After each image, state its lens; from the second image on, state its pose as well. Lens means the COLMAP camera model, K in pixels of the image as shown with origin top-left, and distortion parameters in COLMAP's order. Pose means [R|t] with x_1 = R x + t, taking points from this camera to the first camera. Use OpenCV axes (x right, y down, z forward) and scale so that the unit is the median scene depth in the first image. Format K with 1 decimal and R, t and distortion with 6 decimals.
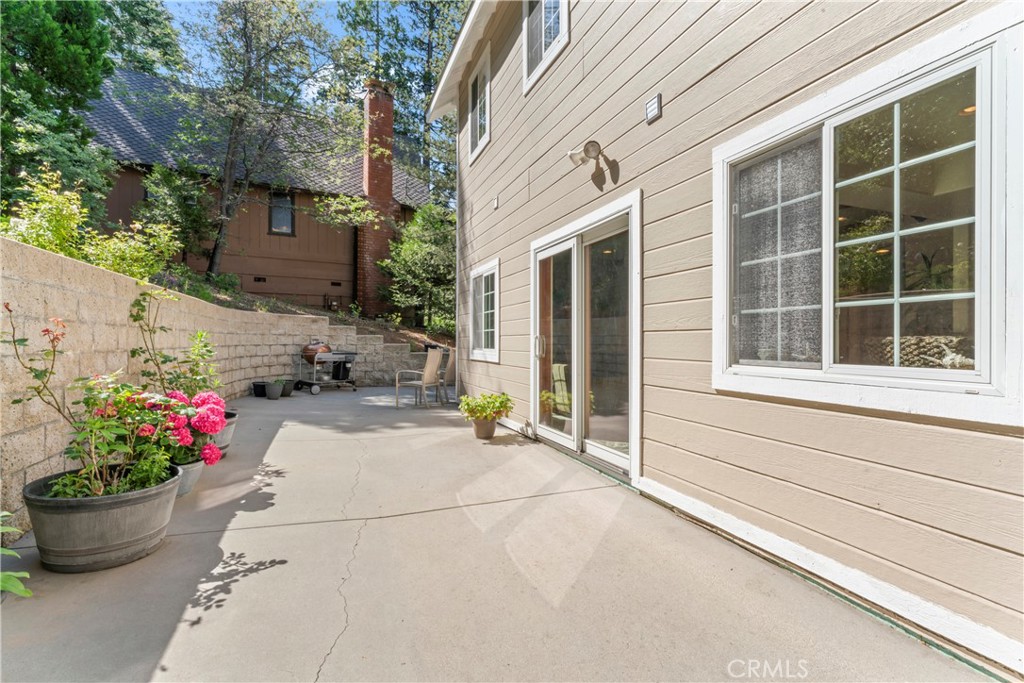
lens RADIAL K [[471.0, 0, 510.3], [0, 471.0, 340.6], [0, 0, 1]] dist [-0.002770, -0.000165]
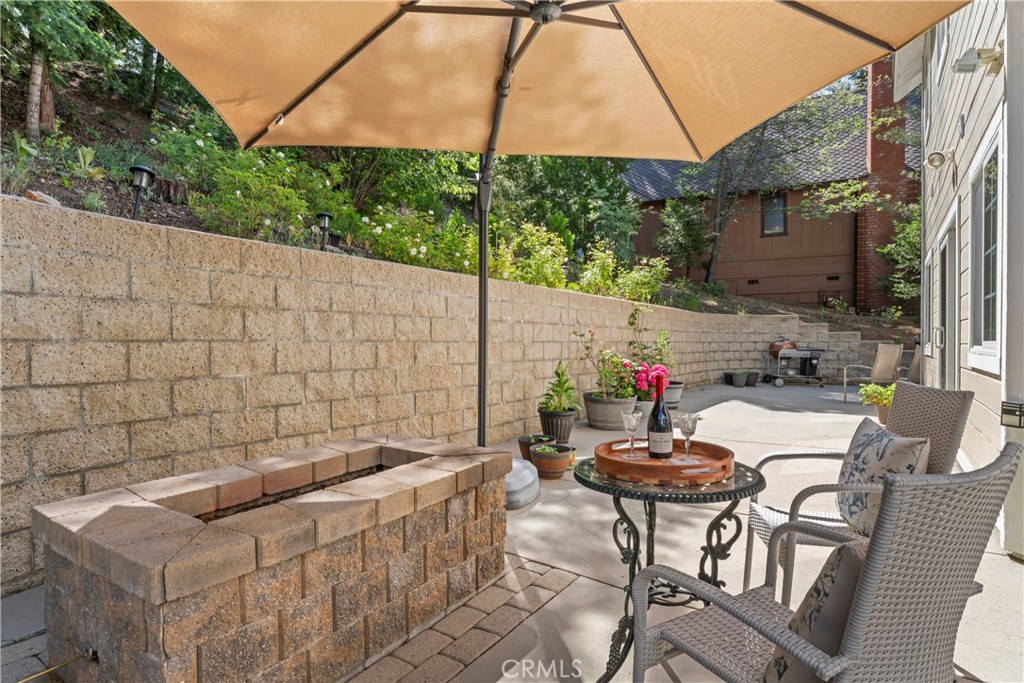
lens RADIAL K [[536.9, 0, 511.5], [0, 536.9, 343.9], [0, 0, 1]] dist [0.000489, 0.000060]
pose [[0.567779, -0.002860, -0.823176, 0.238826], [0.005085, 0.999987, 0.000033, 0.010002], [0.823165, -0.004205, 0.567786, -0.203907]]
